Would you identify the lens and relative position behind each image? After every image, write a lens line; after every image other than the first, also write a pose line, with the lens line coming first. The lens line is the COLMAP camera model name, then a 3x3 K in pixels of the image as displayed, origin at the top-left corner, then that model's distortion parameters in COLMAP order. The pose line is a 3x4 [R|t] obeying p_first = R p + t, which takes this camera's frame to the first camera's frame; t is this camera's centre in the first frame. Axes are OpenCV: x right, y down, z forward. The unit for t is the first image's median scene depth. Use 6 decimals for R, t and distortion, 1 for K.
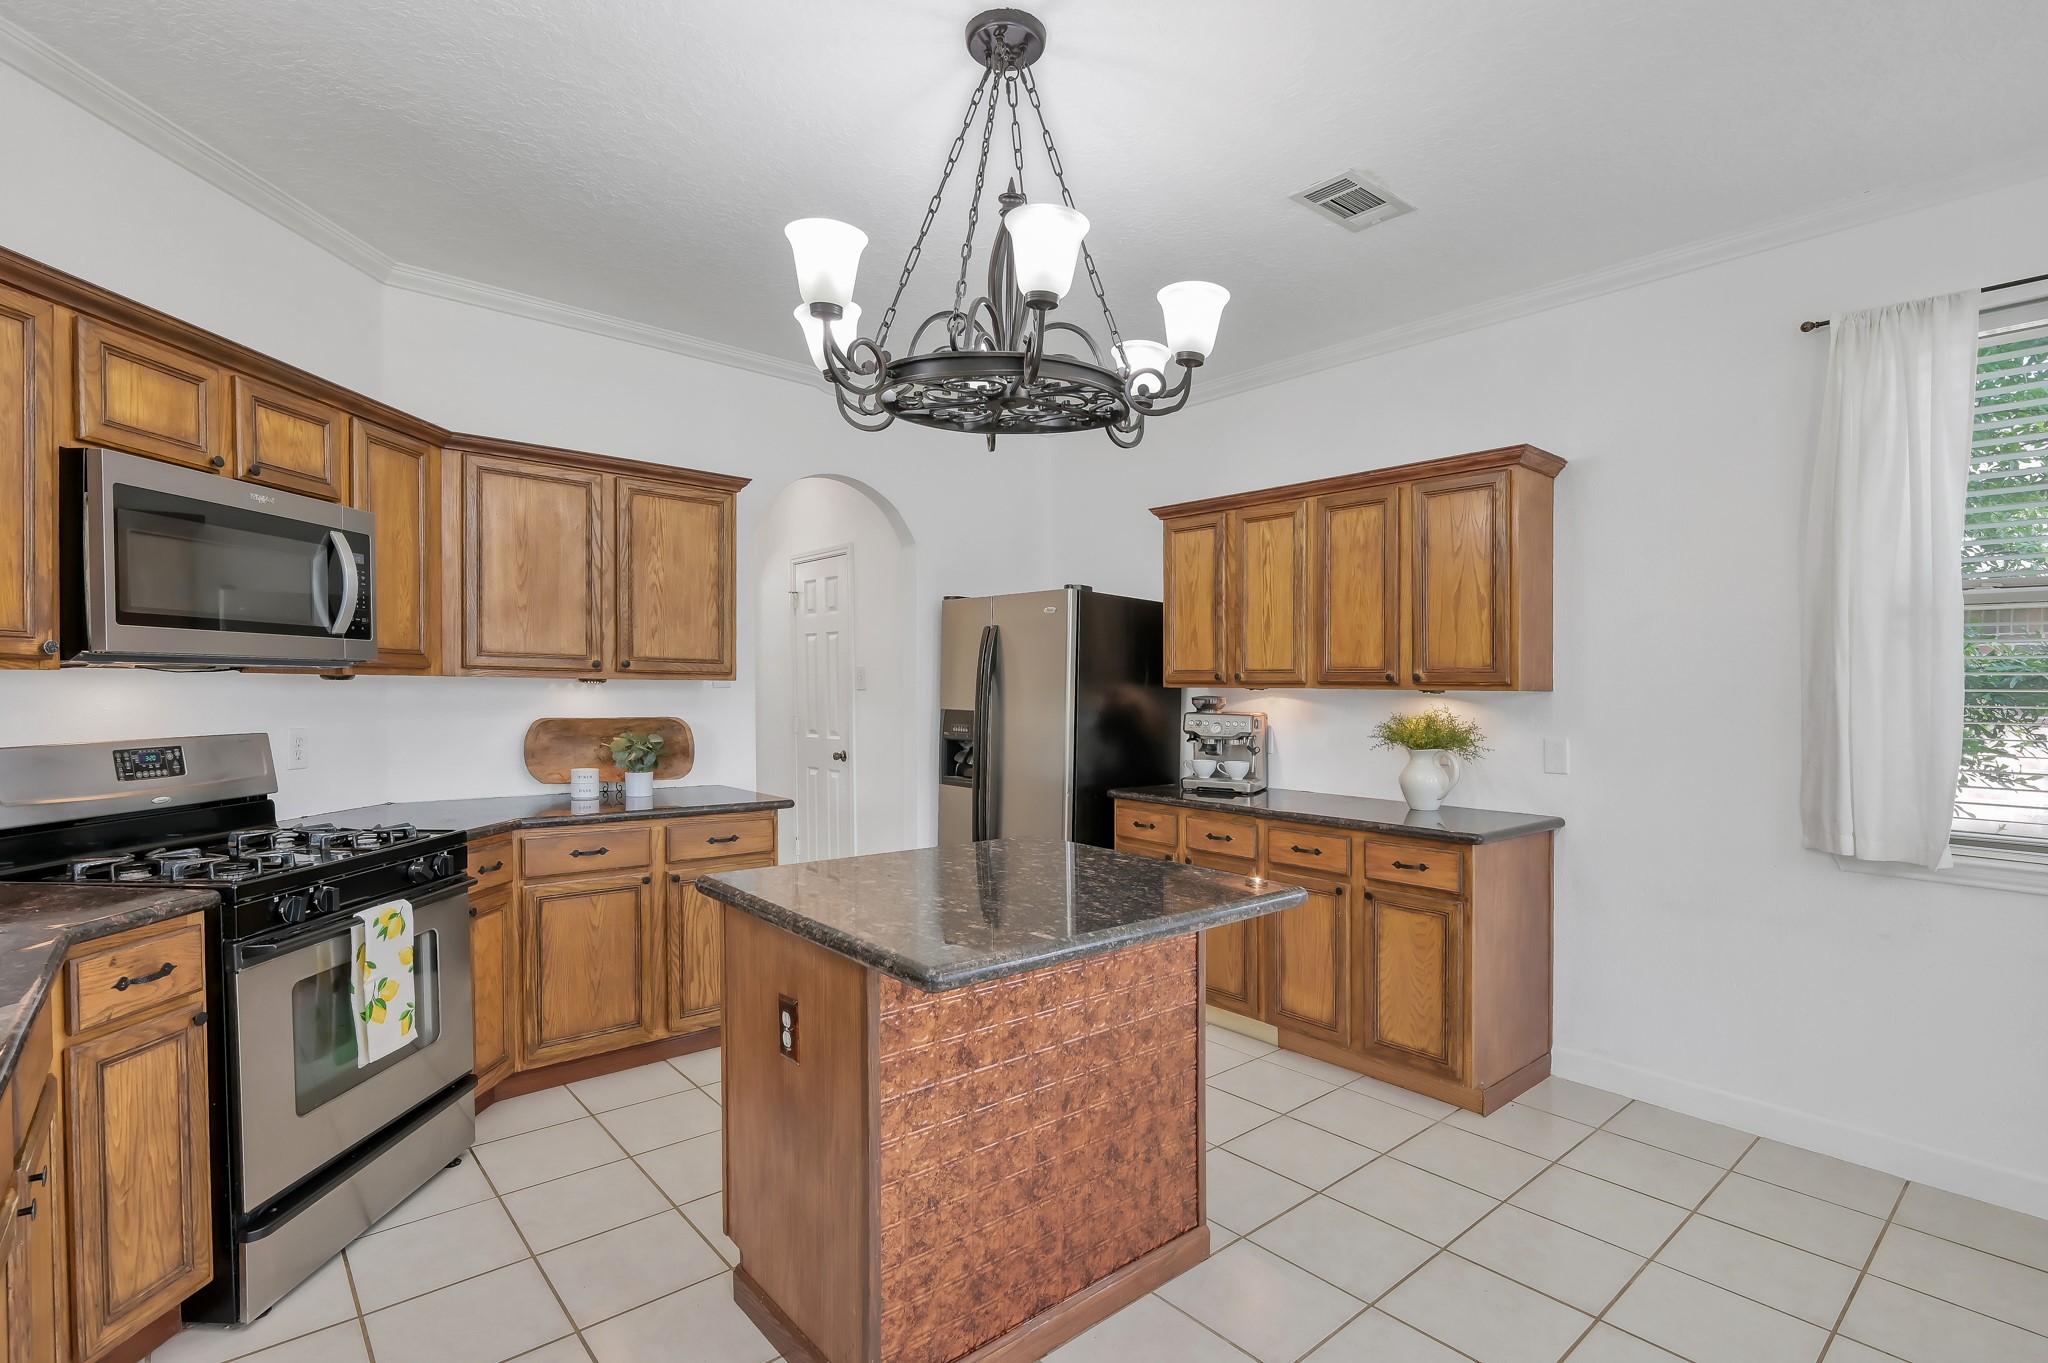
lens RADIAL K [[970.3, 0, 1019.1], [0, 970.3, 700.3], [0, 0, 1]] dist [0.000211, -0.000379]
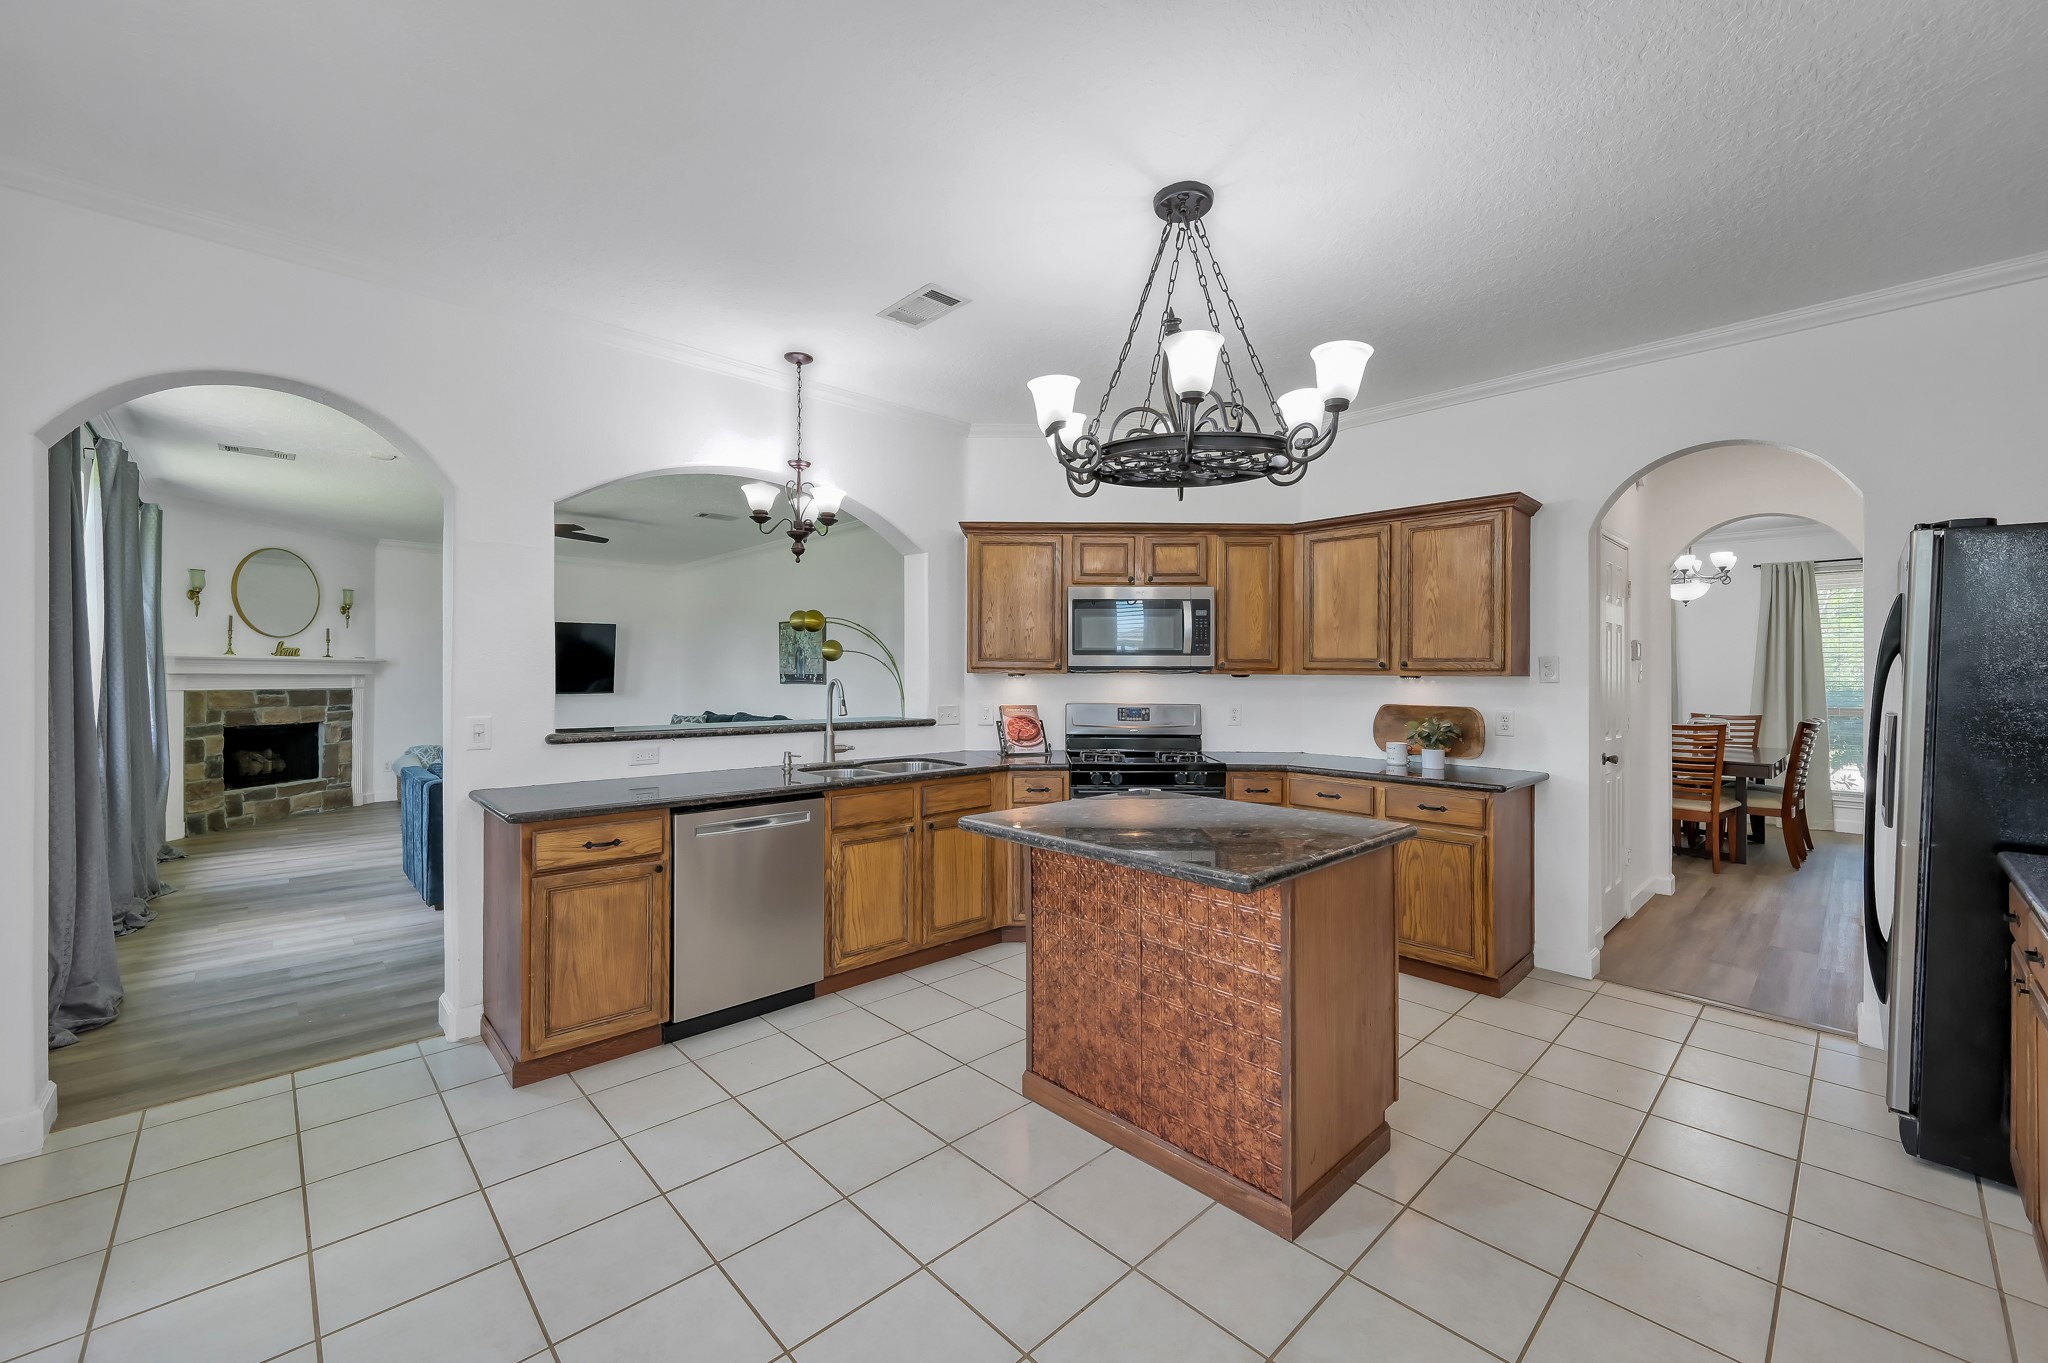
lens RADIAL K [[811.1, 0, 1018.9], [0, 811.1, 673.8], [0, 0, 1]] dist [0.000124, -0.000111]
pose [[0.050815, -0.013019, -0.998623, 0.878523], [-0.019295, 0.999716, -0.014015, 0.001719], [0.998522, 0.019980, 0.050549, 0.568353]]
